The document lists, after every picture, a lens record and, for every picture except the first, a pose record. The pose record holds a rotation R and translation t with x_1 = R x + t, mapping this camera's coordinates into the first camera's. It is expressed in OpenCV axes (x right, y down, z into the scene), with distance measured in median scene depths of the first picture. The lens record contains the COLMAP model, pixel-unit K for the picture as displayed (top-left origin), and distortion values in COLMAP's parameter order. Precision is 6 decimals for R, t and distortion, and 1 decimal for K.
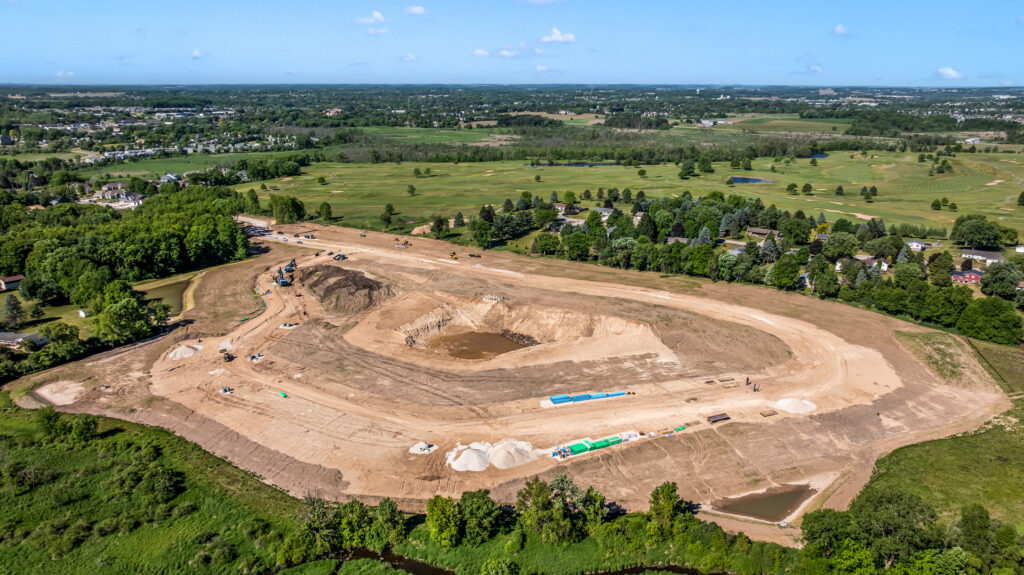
lens RADIAL K [[719.3, 0, 512.3], [0, 719.3, 284.7], [0, 0, 1]] dist [-0.027652, 0.027714]
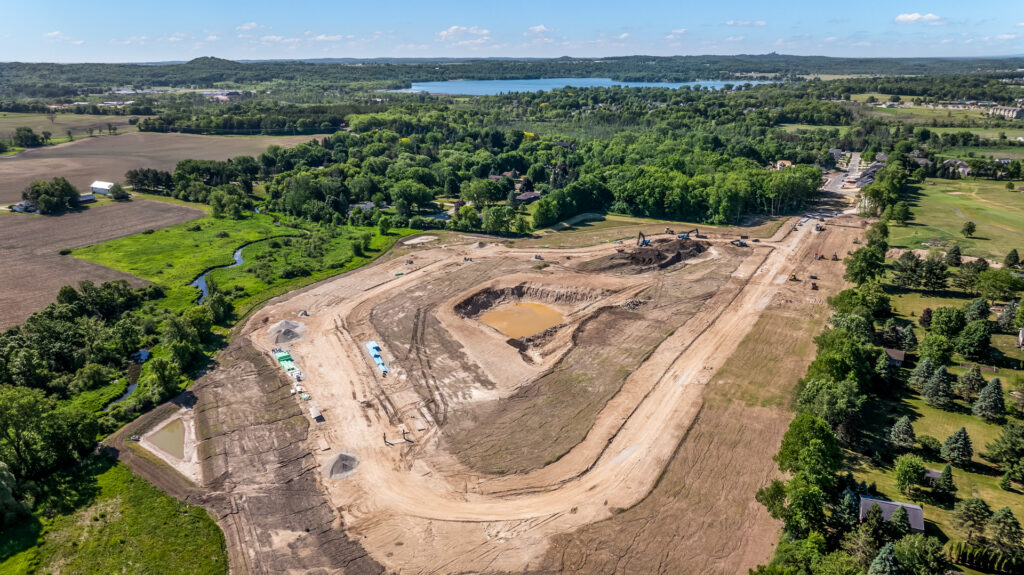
lens RADIAL K [[719.3, 0, 517.8], [0, 719.3, 294.3], [0, 0, 1]] dist [-0.027652, 0.027714]
pose [[0.107626, 0.311294, -0.944199, 0.497330], [-0.267660, 0.923723, 0.274034, -0.122960], [0.957484, 0.223231, 0.182737, 0.451748]]
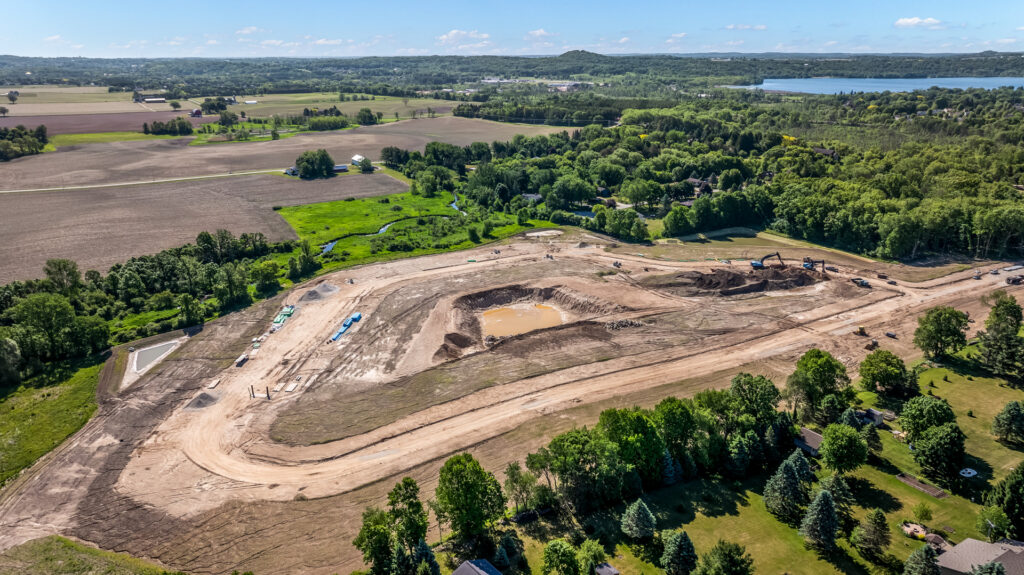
lens RADIAL K [[719.3, 0, 515.1], [0, 719.3, 304.8], [0, 0, 1]] dist [-0.027652, 0.027714]
pose [[-0.395381, 0.305070, -0.866375, 0.450255], [-0.248557, 0.872504, 0.420661, -0.194600], [0.884247, 0.381665, -0.269144, 0.705098]]
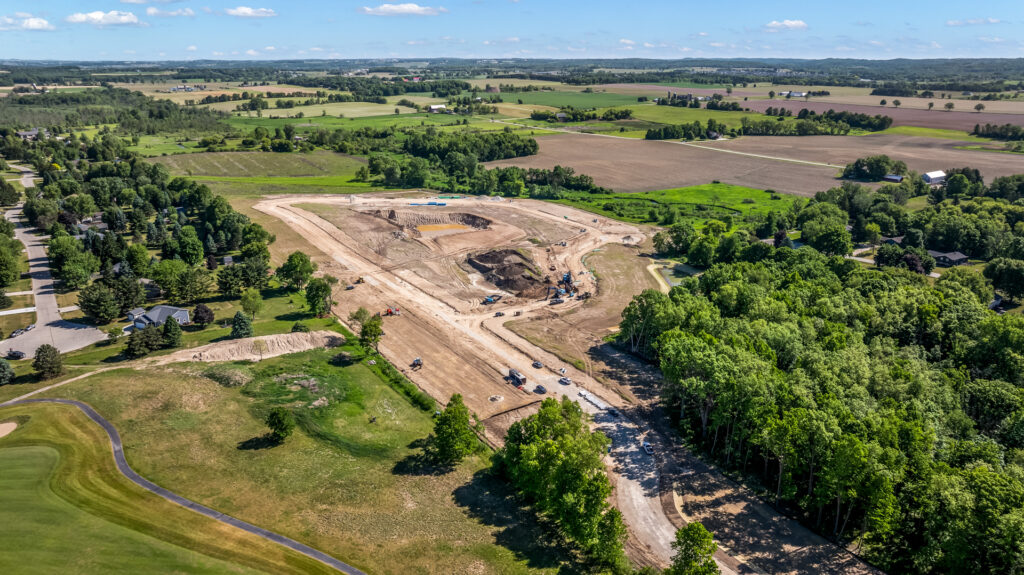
lens RADIAL K [[719.3, 0, 515.2], [0, 719.3, 287.8], [0, 0, 1]] dist [-0.027652, 0.027714]
pose [[-0.932530, -0.111719, 0.343375, -0.406954], [0.098502, 0.836165, 0.539560, -0.347024], [-0.347398, 0.536979, -0.768745, 1.226339]]
